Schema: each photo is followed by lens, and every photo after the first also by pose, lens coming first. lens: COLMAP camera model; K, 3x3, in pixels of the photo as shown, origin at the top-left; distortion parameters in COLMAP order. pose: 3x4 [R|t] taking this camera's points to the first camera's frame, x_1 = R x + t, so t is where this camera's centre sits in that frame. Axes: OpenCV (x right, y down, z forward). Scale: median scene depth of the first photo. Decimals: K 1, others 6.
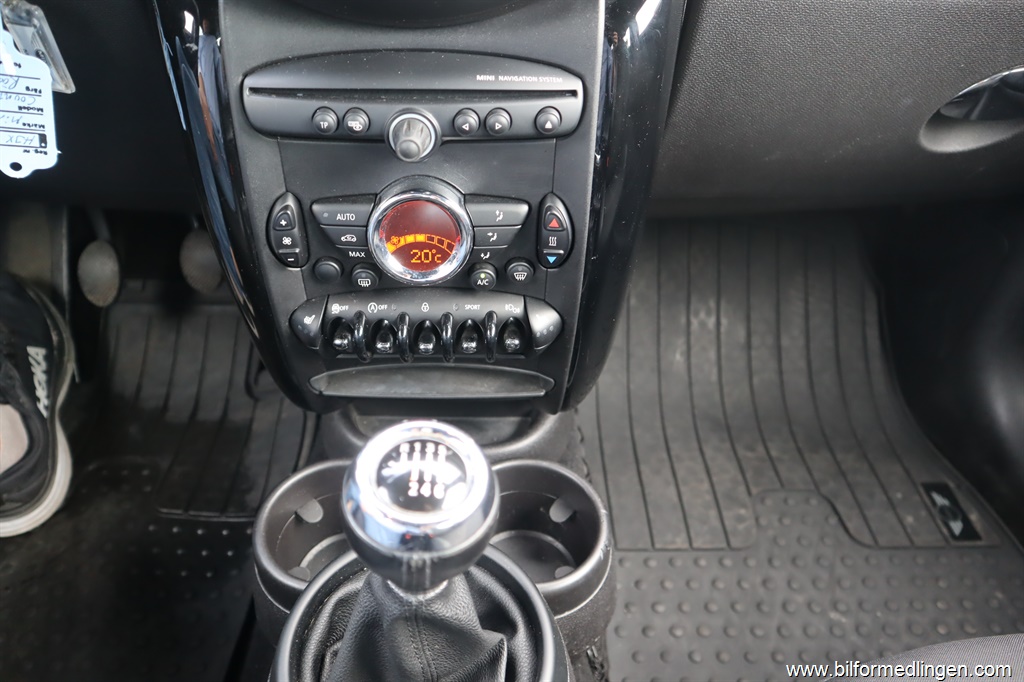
lens RADIAL K [[695.0, 0, 512.2], [0, 695.0, 340.9], [0, 0, 1]] dist [-0.083302, 0.036075]
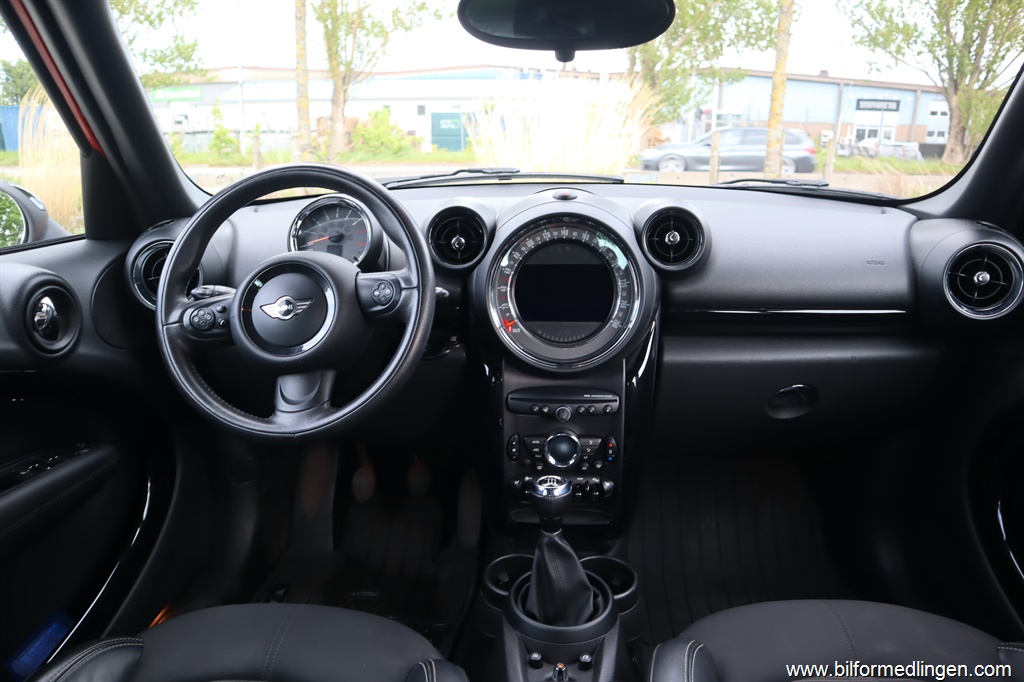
lens RADIAL K [[695.0, 0, 509.4], [0, 695.0, 339.9], [0, 0, 1]] dist [-0.083302, 0.036075]
pose [[0.994460, -0.006305, -0.104924, -0.049881], [-0.035510, 0.919363, -0.391805, 0.541483], [0.098934, 0.393361, 0.914046, -1.731895]]
